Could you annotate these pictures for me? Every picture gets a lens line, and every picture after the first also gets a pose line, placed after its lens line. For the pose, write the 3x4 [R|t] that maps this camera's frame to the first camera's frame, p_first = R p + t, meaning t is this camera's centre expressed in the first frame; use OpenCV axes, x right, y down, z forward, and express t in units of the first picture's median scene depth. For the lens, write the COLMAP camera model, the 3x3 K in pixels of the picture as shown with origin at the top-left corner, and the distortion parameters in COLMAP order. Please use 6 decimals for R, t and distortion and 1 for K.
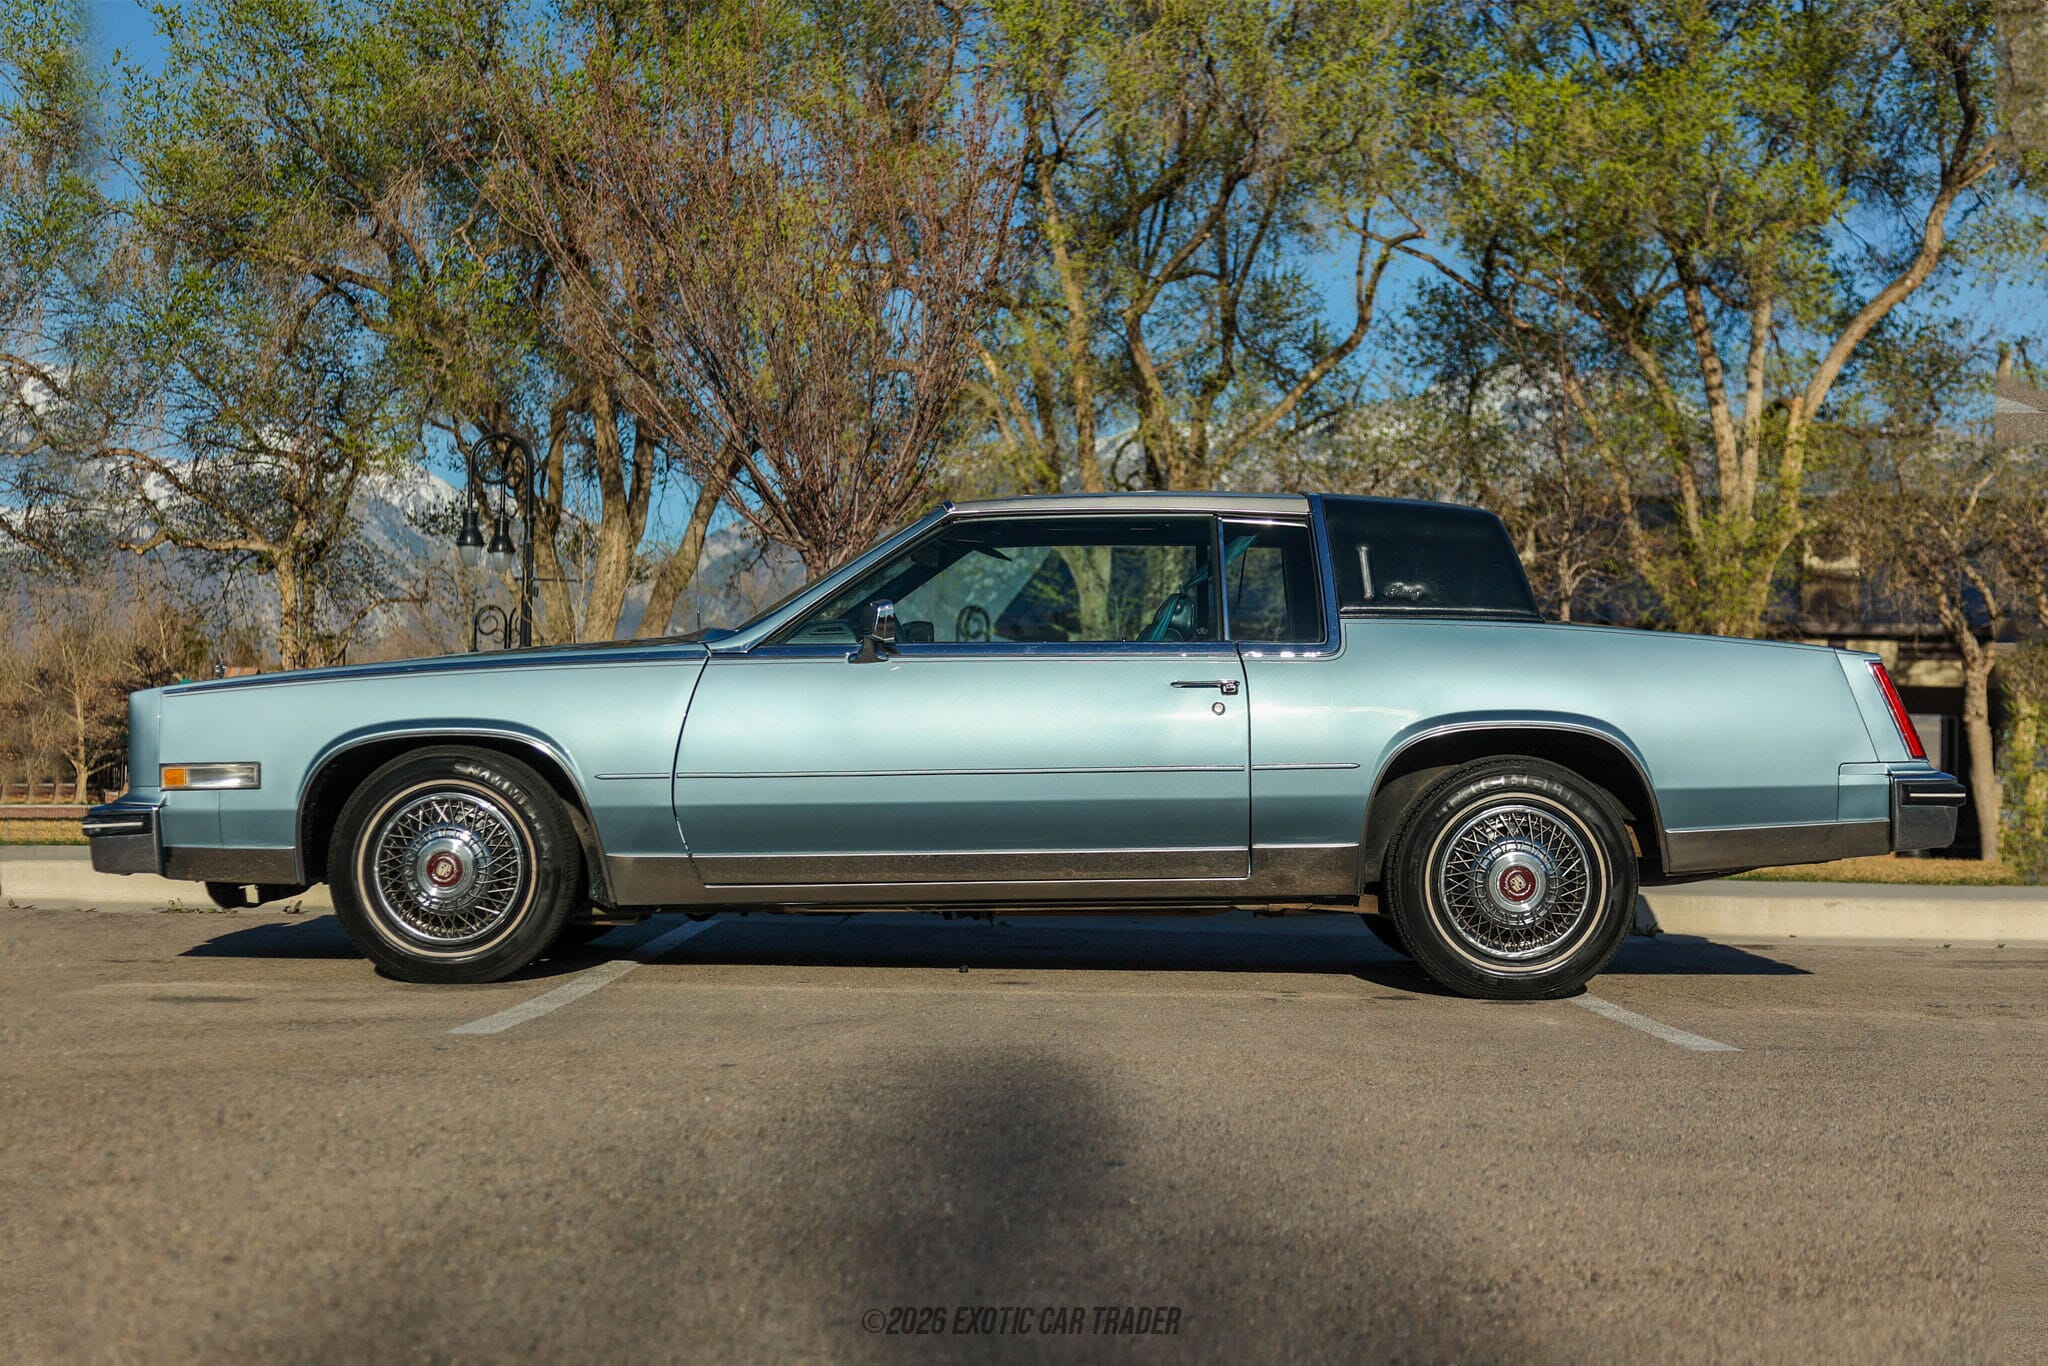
lens RADIAL K [[3486.4, 0, 1009.6], [0, 3486.4, 645.6], [0, 0, 1]] dist [0.028754, 0.000000]
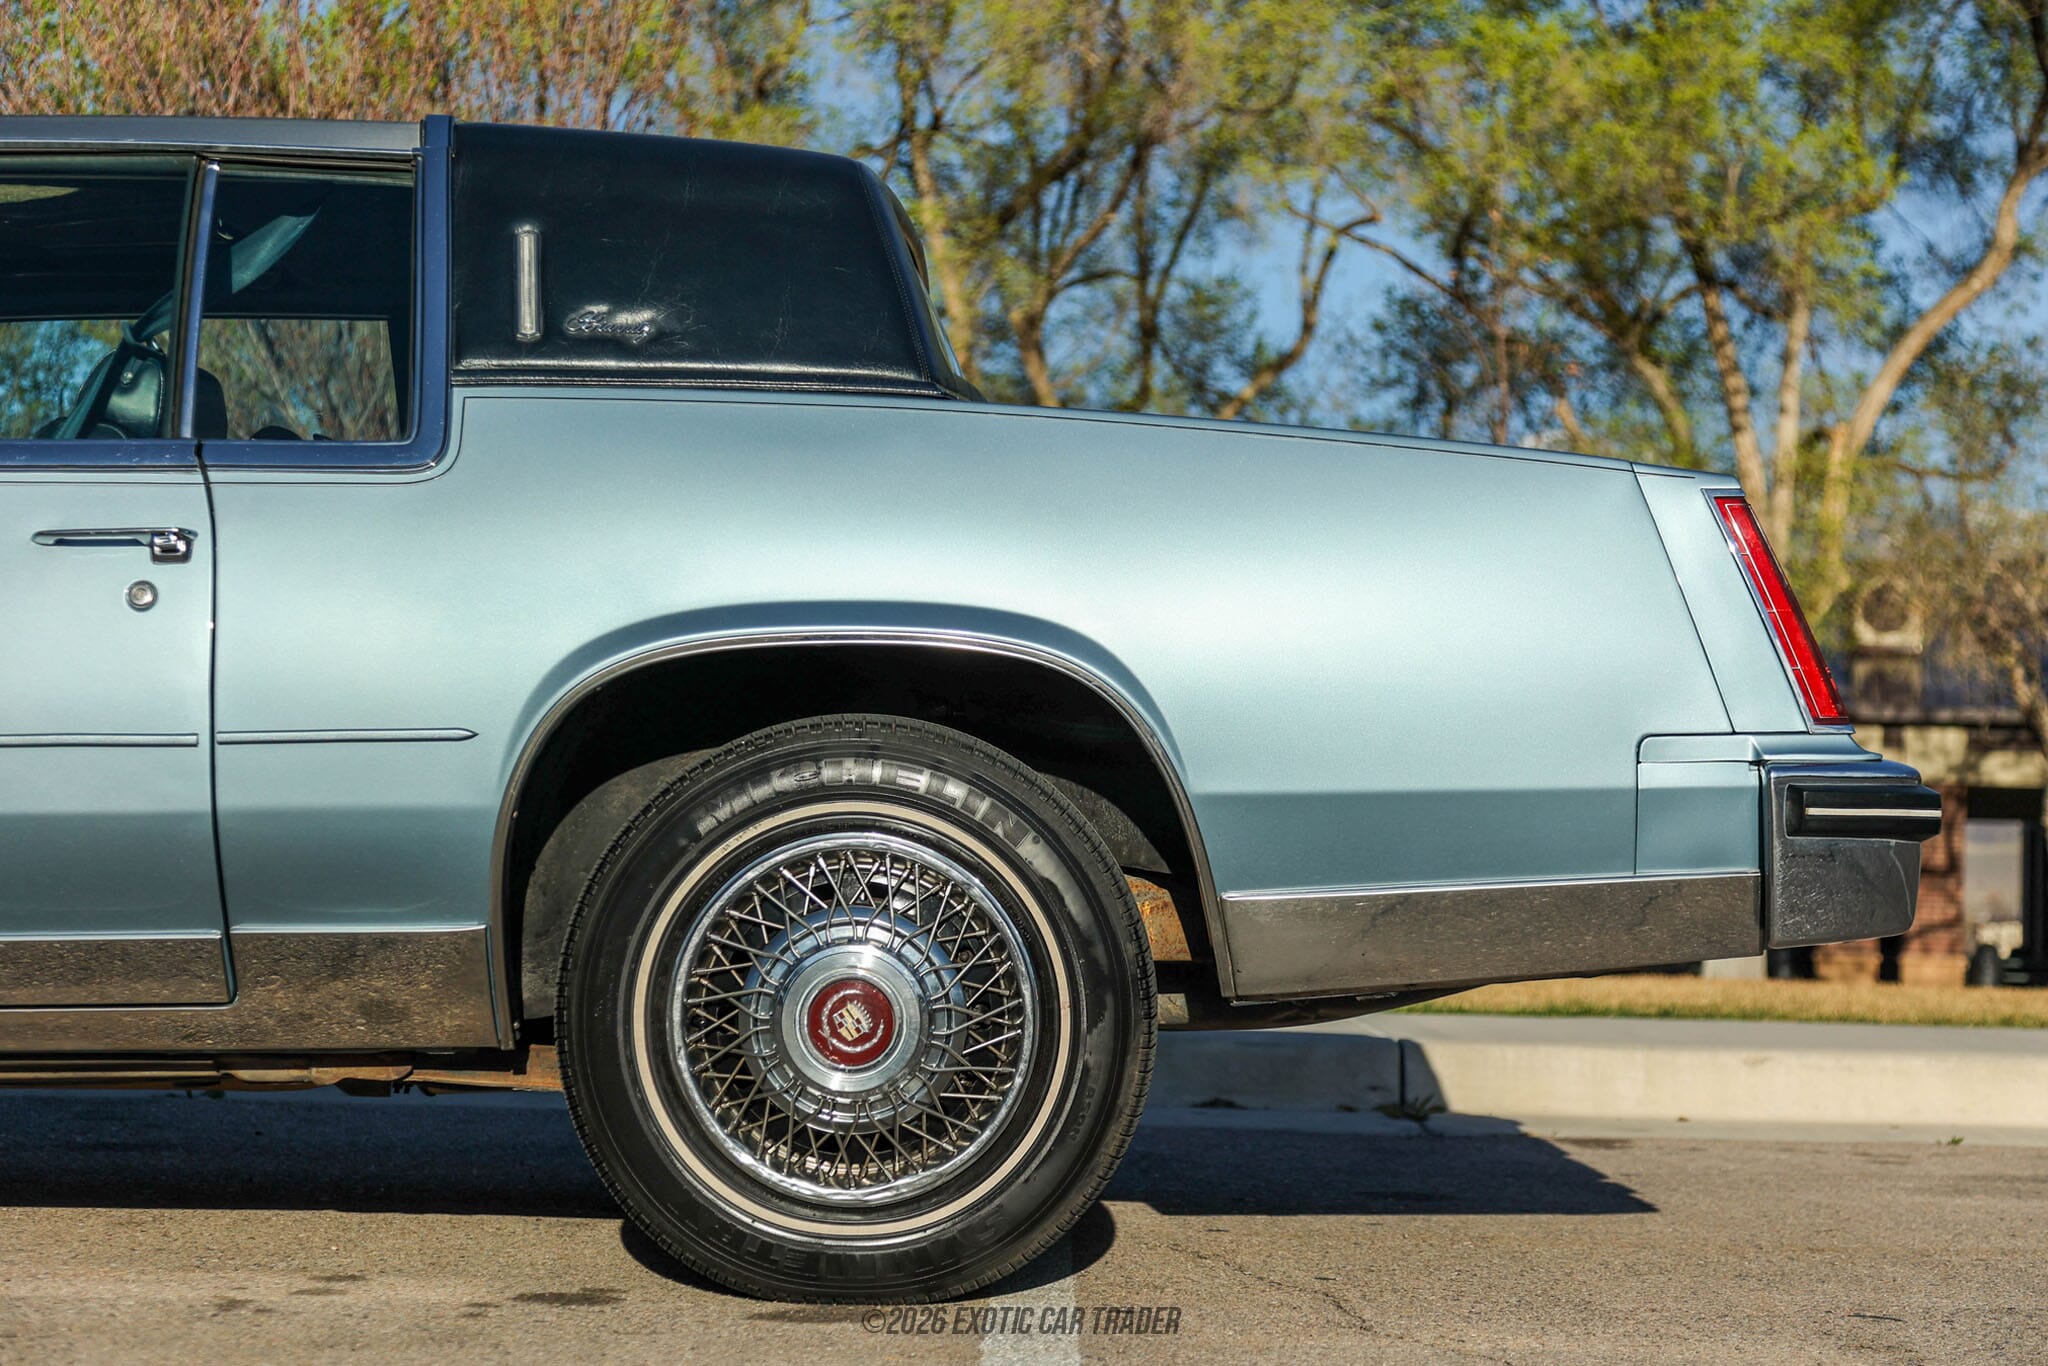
lens RADIAL K [[3849.4, 0, 1038.5], [0, 3849.4, 687.7], [0, 0, 1]] dist [0.001931, 0.000000]
pose [[0.999957, 0.004564, 0.008084, 0.123248], [-0.004417, 0.999827, -0.018076, 0.027829], [-0.008165, 0.018040, 0.999804, 0.410939]]
